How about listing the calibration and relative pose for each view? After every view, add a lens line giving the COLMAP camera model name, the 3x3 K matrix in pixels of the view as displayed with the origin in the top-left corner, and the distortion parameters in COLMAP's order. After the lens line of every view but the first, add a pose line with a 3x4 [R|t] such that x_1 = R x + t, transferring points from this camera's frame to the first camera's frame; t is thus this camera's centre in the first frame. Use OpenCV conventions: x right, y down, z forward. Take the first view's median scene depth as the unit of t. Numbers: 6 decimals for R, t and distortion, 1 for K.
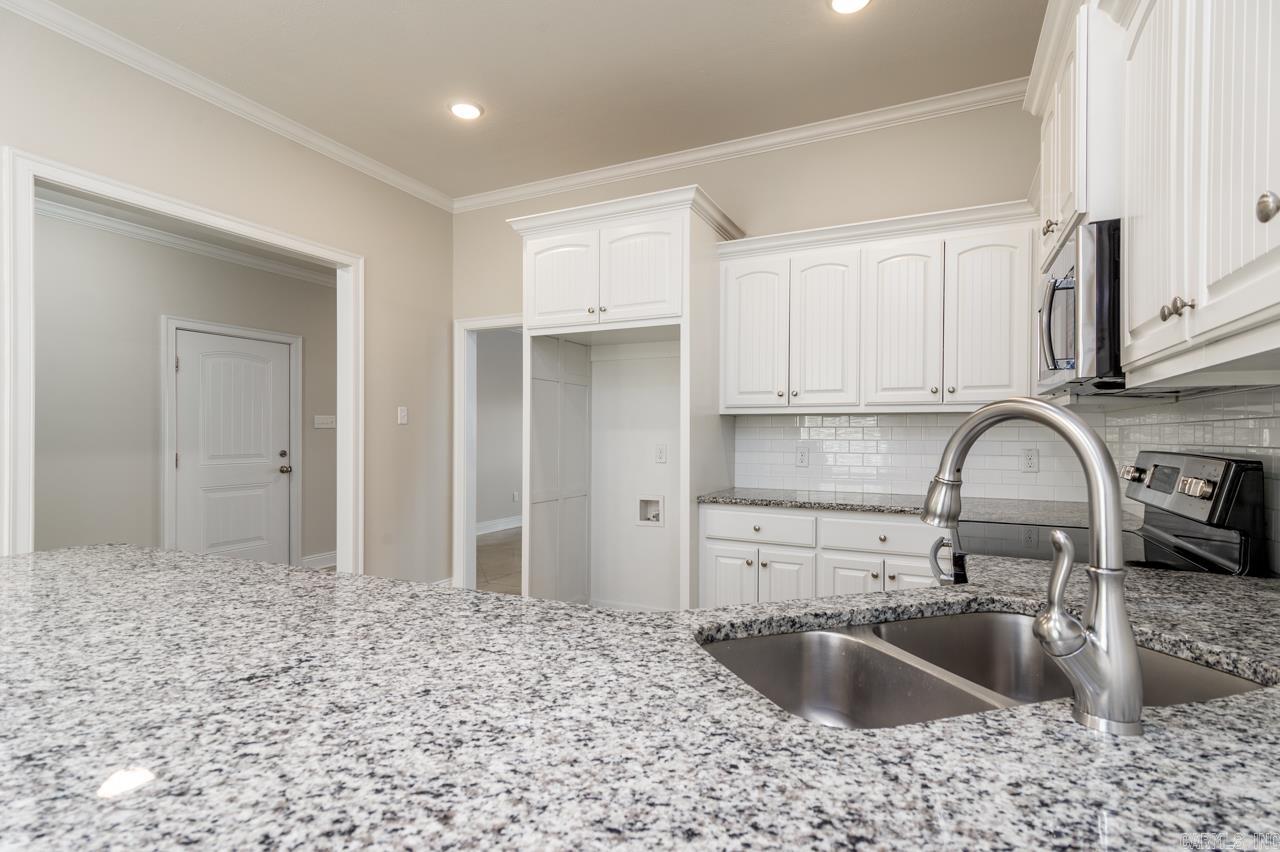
lens RADIAL K [[619.6, 0, 640.0], [0, 619.6, 426.0], [0, 0, 1]] dist [0.043658, 0.000228]
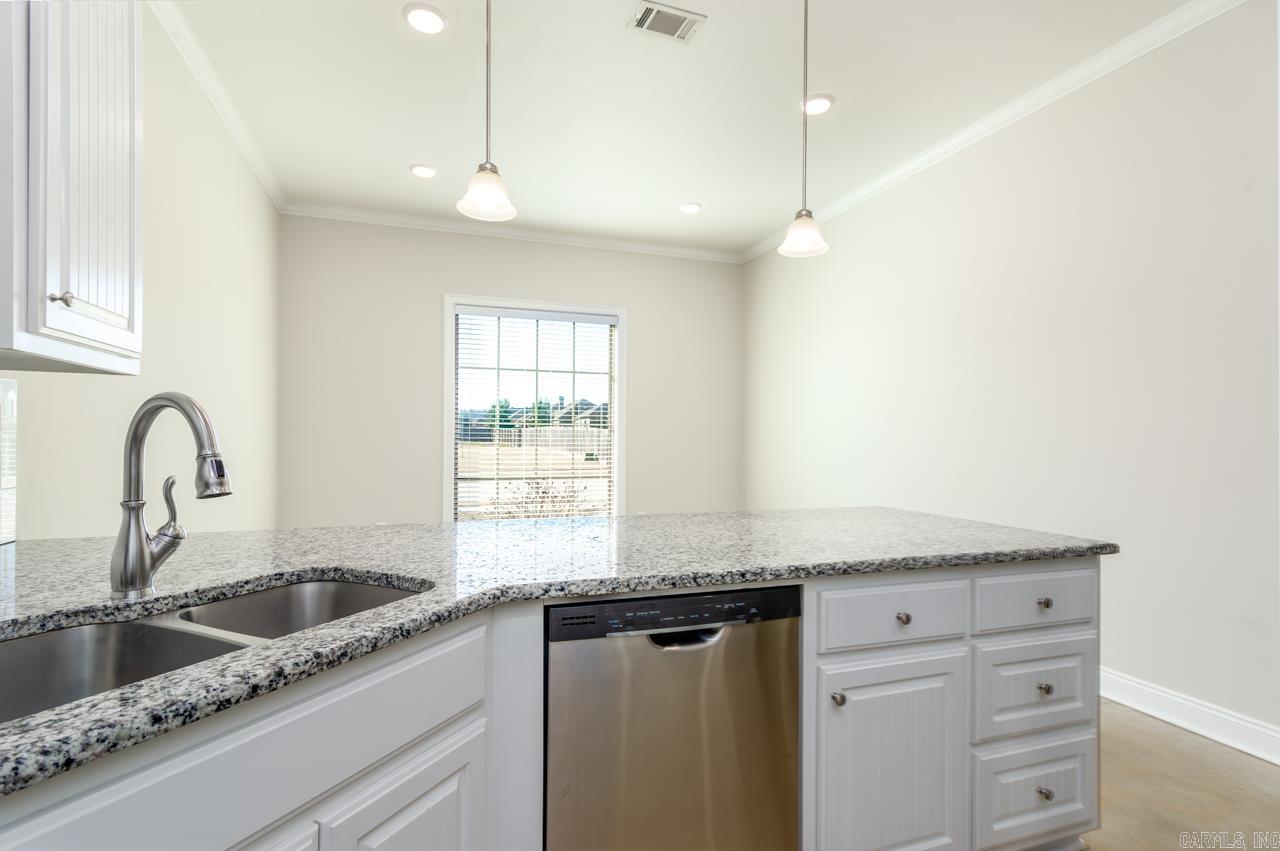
lens RADIAL K [[610.6, 0, 627.9], [0, 610.6, 434.9], [0, 0, 1]] dist [0.004779, 0.000787]
pose [[-0.704964, -0.008880, -0.709187, 0.223925], [0.001699, 0.999898, -0.014209, 0.019183], [0.709241, -0.011222, -0.704877, 0.700694]]
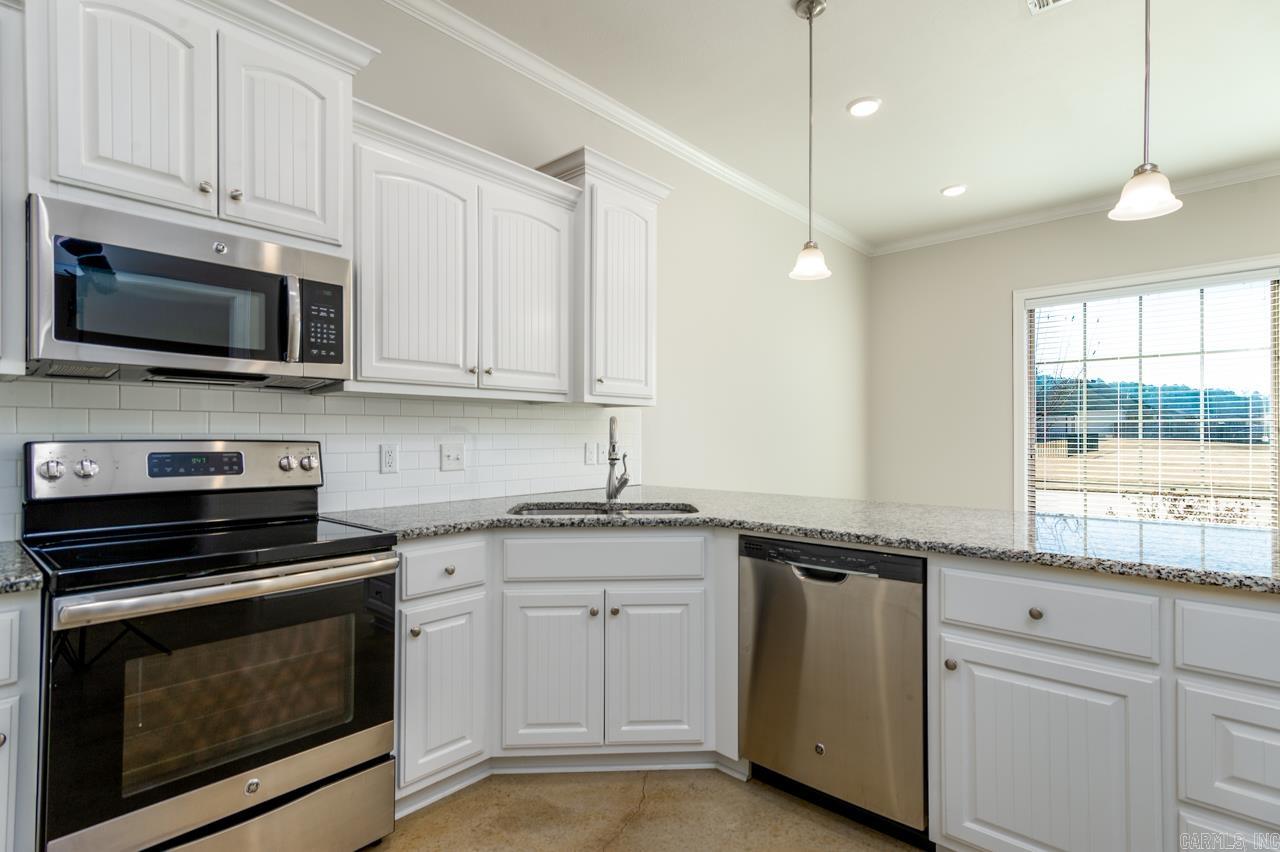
lens RADIAL K [[610.6, 0, 627.9], [0, 610.6, 435.4], [0, 0, 1]] dist [0.004779, 0.000787]
pose [[-0.956967, -0.001698, 0.290191, -0.104246], [-0.006278, 0.999870, -0.014854, 0.027599], [-0.290128, -0.016037, -0.956853, 1.063378]]
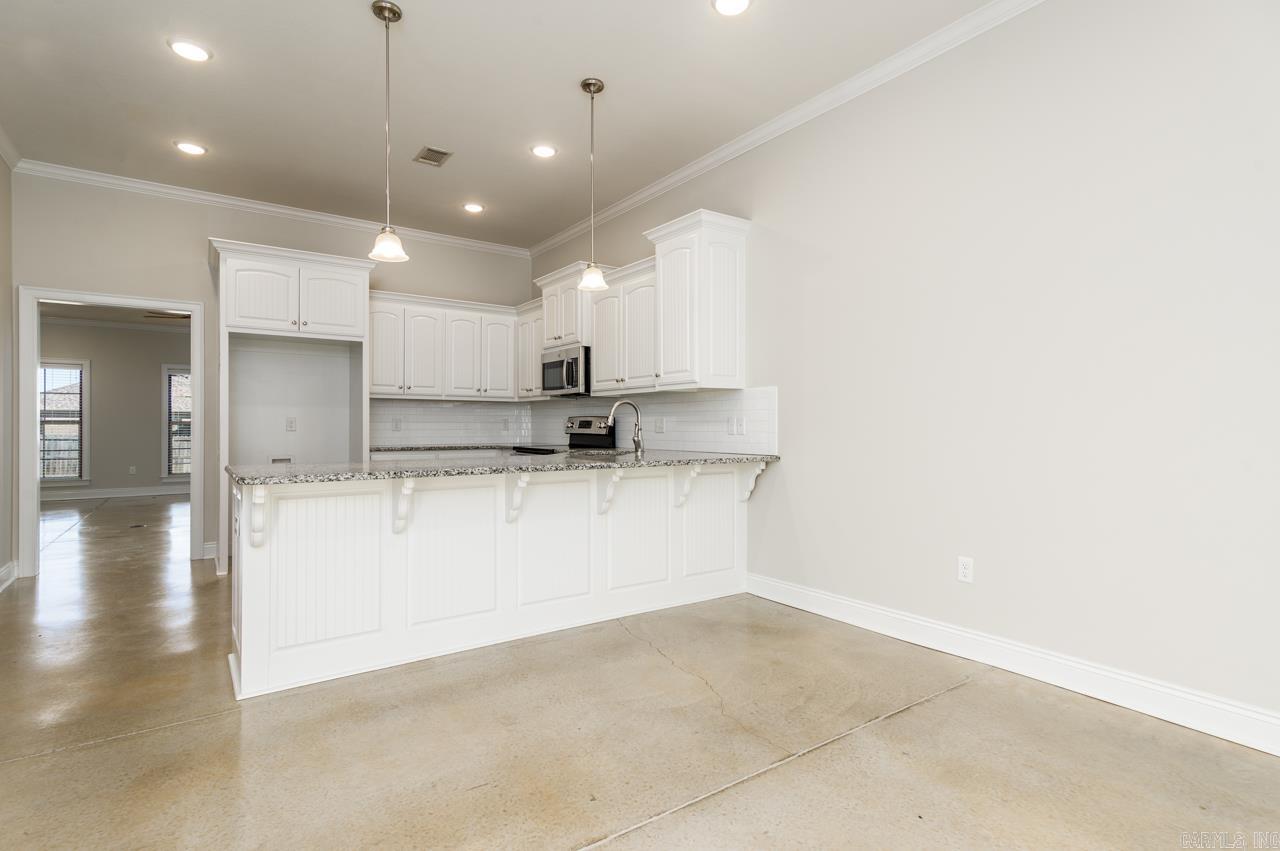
lens RADIAL K [[641.6, 0, 640.0], [0, 641.6, 425.5], [0, 0, 1]] dist [0.001189, 0.000006]
pose [[0.482655, -0.002990, 0.875806, -1.102371], [-0.011755, 0.999882, 0.009892, 0.031551], [-0.875732, -0.015069, 0.482563, -0.467676]]
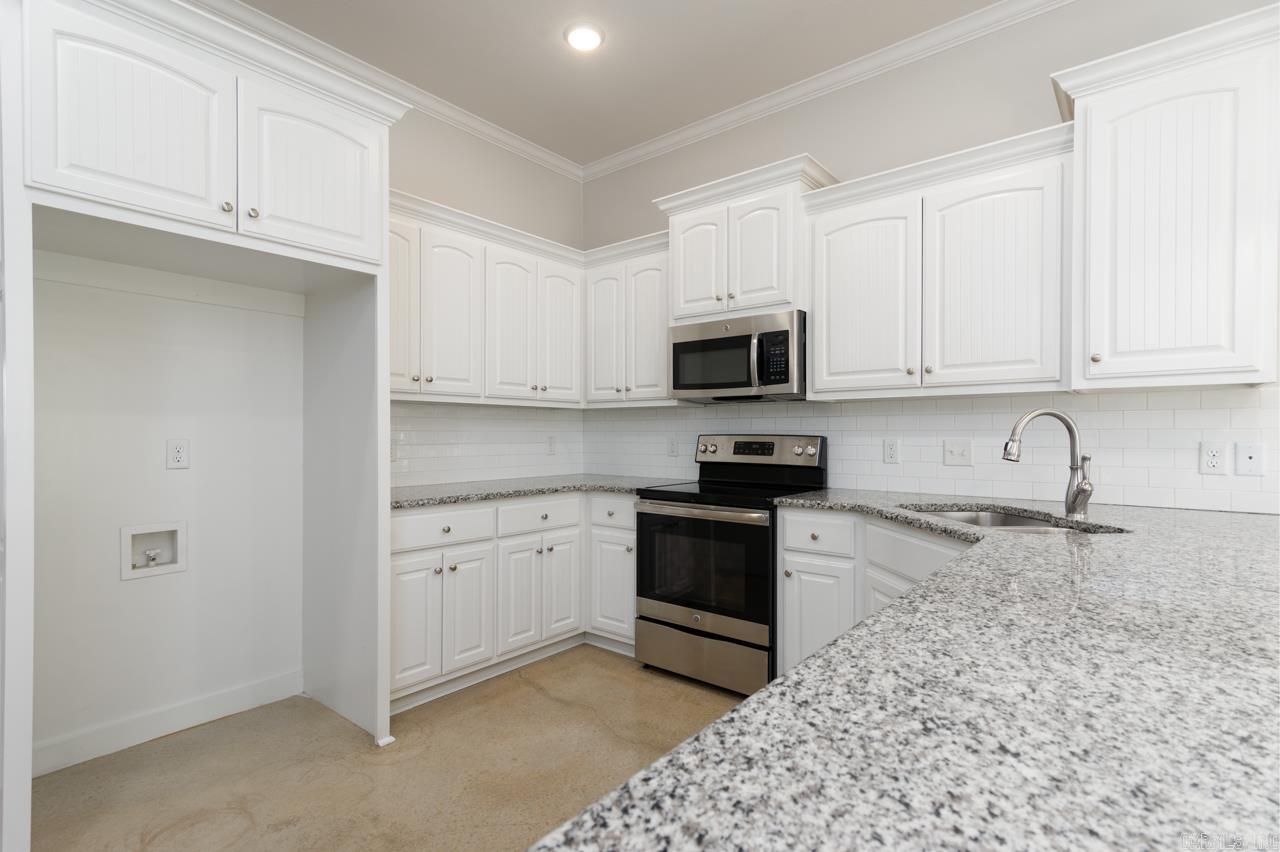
lens RADIAL K [[610.6, 0, 627.9], [0, 610.6, 435.4], [0, 0, 1]] dist [0.004779, 0.000787]
pose [[0.244411, -0.006612, 0.969649, -0.601198], [-0.012251, 0.999876, 0.009906, 0.019029], [-0.969594, -0.014301, 0.244300, 0.548292]]
